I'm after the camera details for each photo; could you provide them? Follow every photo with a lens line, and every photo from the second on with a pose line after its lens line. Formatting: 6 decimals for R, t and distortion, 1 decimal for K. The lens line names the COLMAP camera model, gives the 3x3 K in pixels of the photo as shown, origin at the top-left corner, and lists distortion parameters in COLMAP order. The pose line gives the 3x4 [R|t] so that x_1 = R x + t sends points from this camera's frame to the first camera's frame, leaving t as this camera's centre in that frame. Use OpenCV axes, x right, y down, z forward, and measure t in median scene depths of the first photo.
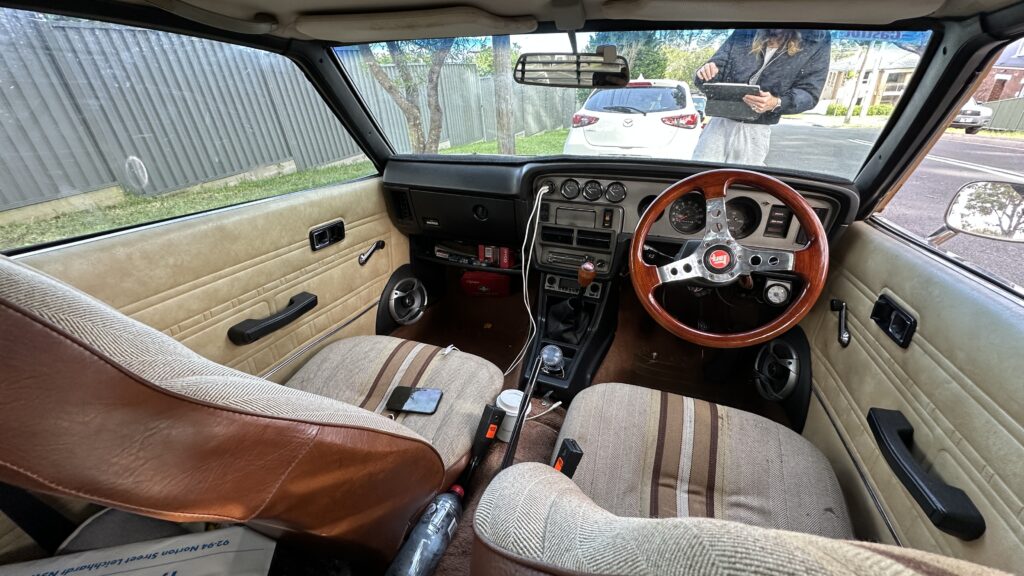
lens RADIAL K [[406.5, 0, 510.7], [0, 406.5, 284.4], [0, 0, 1]] dist [-0.000475, -0.000128]
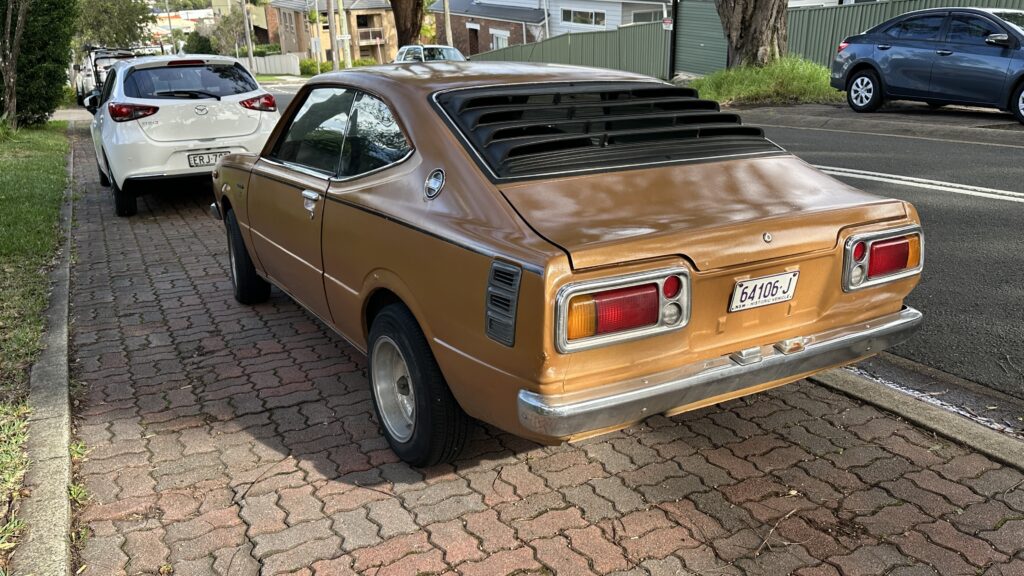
lens RADIAL K [[824.0, 0, 512.0], [0, 824.0, 288.0], [0, 0, 1]] dist [0.097457, -0.136113]
pose [[0.638121, -0.231514, 0.734305, -1.680001], [0.340597, 0.940209, 0.000449, 0.368036], [-0.690504, 0.249816, 0.678820, -1.205927]]
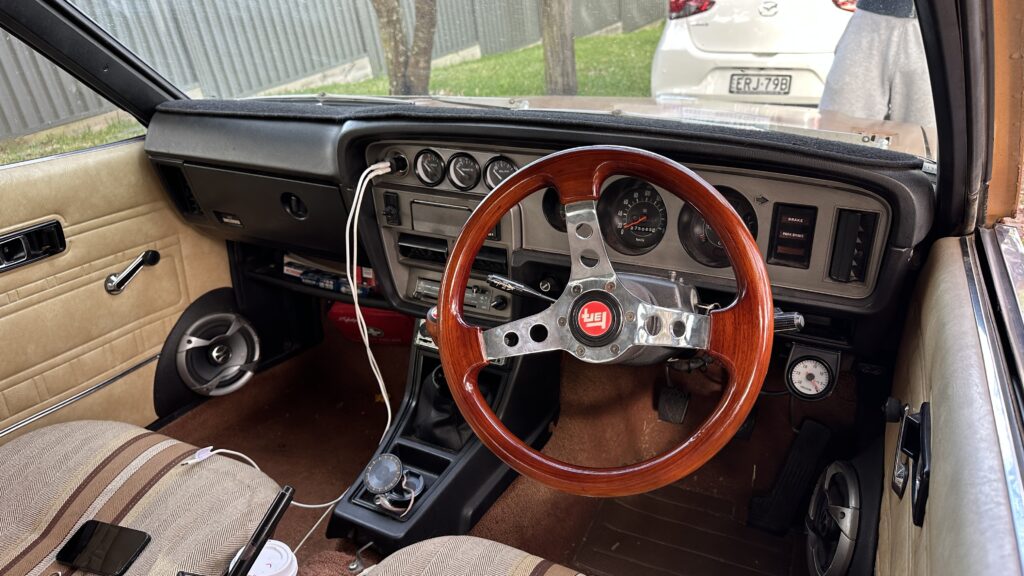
lens RADIAL K [[722.9, 0, 514.7], [0, 722.9, 293.6], [0, 0, 1]] dist [0.074521, -0.100467]
pose [[0.990708, 0.019737, -0.134569, 0.321894], [-0.020230, 0.999793, -0.002303, -0.053758], [0.134496, 0.005004, 0.990902, 0.044676]]
